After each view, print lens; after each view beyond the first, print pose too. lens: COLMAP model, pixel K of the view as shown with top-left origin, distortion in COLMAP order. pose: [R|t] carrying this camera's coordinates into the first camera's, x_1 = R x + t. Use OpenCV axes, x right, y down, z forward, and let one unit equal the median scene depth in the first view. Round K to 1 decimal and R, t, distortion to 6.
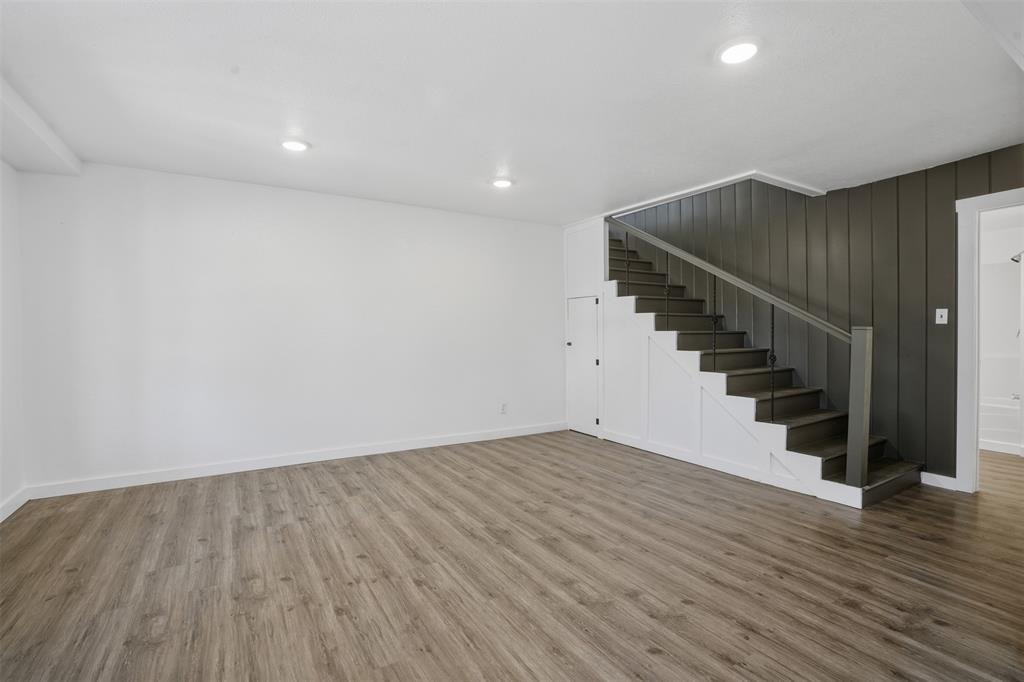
lens RADIAL K [[477.0, 0, 509.8], [0, 477.0, 341.3], [0, 0, 1]] dist [-0.040525, 0.017096]
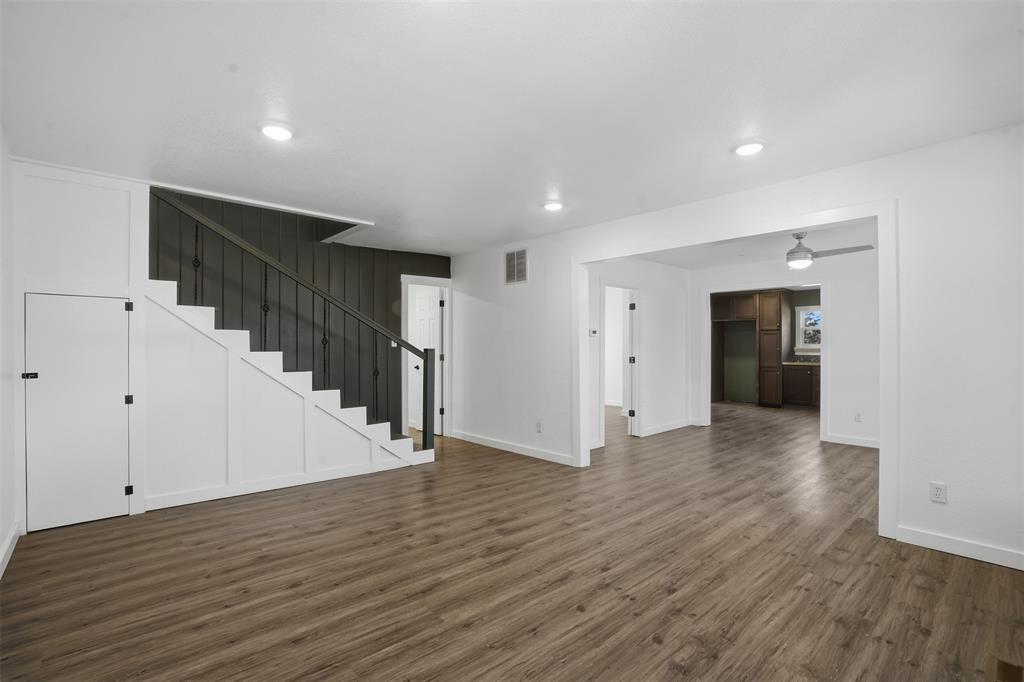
lens RADIAL K [[477.0, 0, 510.7], [0, 477.0, 345.9], [0, 0, 1]] dist [-0.040525, 0.017096]
pose [[-0.196650, 0.014820, 0.980362, -1.009049], [0.013620, 0.999831, -0.012382, -0.025090], [-0.980379, 0.010918, -0.196818, 1.125431]]
